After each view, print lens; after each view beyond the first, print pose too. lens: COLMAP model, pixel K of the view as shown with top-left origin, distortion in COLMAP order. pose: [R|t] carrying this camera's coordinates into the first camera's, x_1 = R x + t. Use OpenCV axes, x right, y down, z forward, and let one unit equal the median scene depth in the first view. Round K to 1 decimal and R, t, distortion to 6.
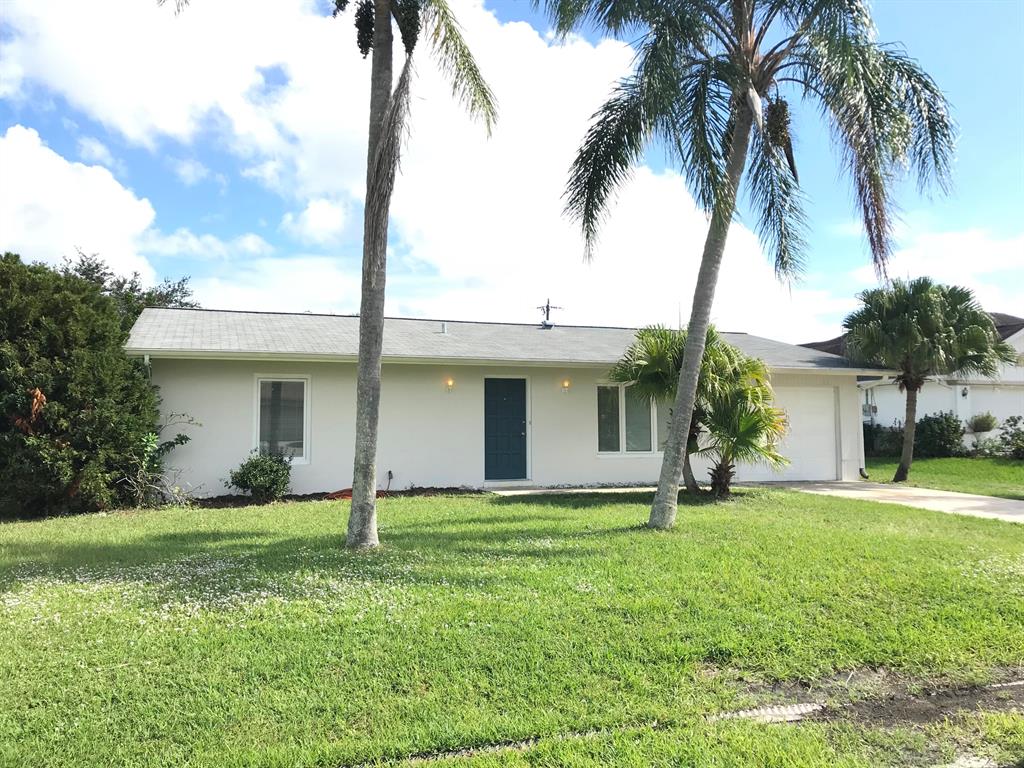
lens RADIAL K [[849.0, 0, 513.3], [0, 849.0, 383.4], [0, 0, 1]] dist [0.047865, -0.002309]
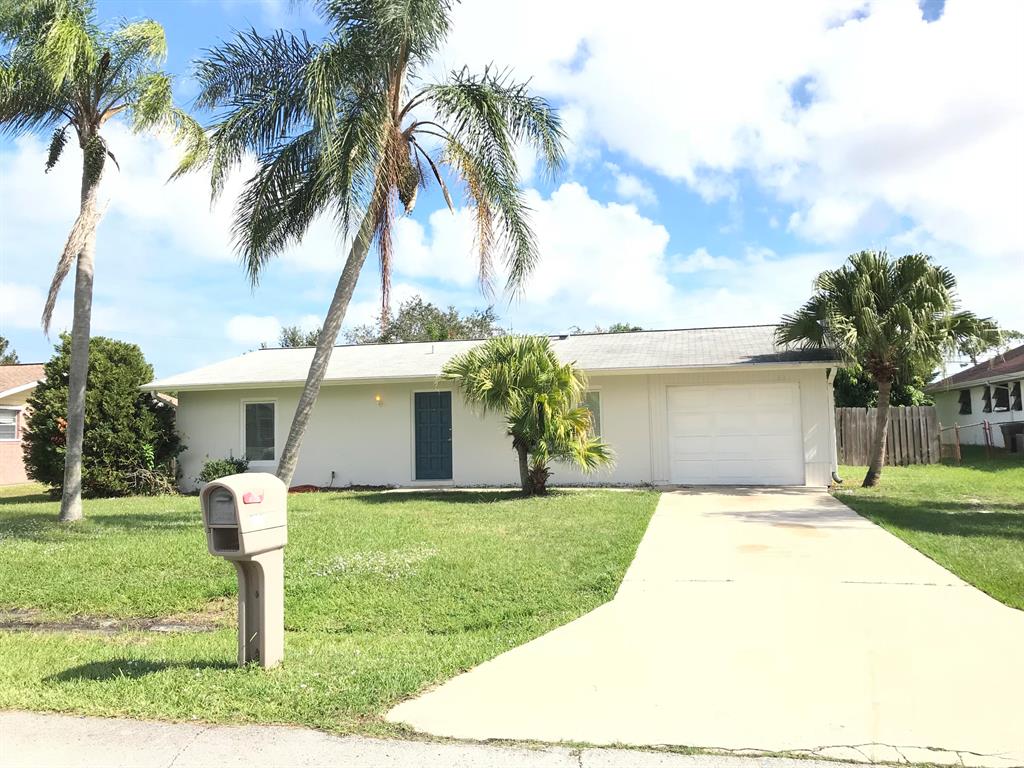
lens RADIAL K [[849.0, 0, 514.9], [0, 849.0, 383.4], [0, 0, 1]] dist [0.047865, -0.002309]
pose [[0.815368, -0.050703, -0.576718, 0.757296], [0.048328, 0.998642, -0.019470, 0.010081], [0.576922, -0.011996, 0.816711, 0.122007]]
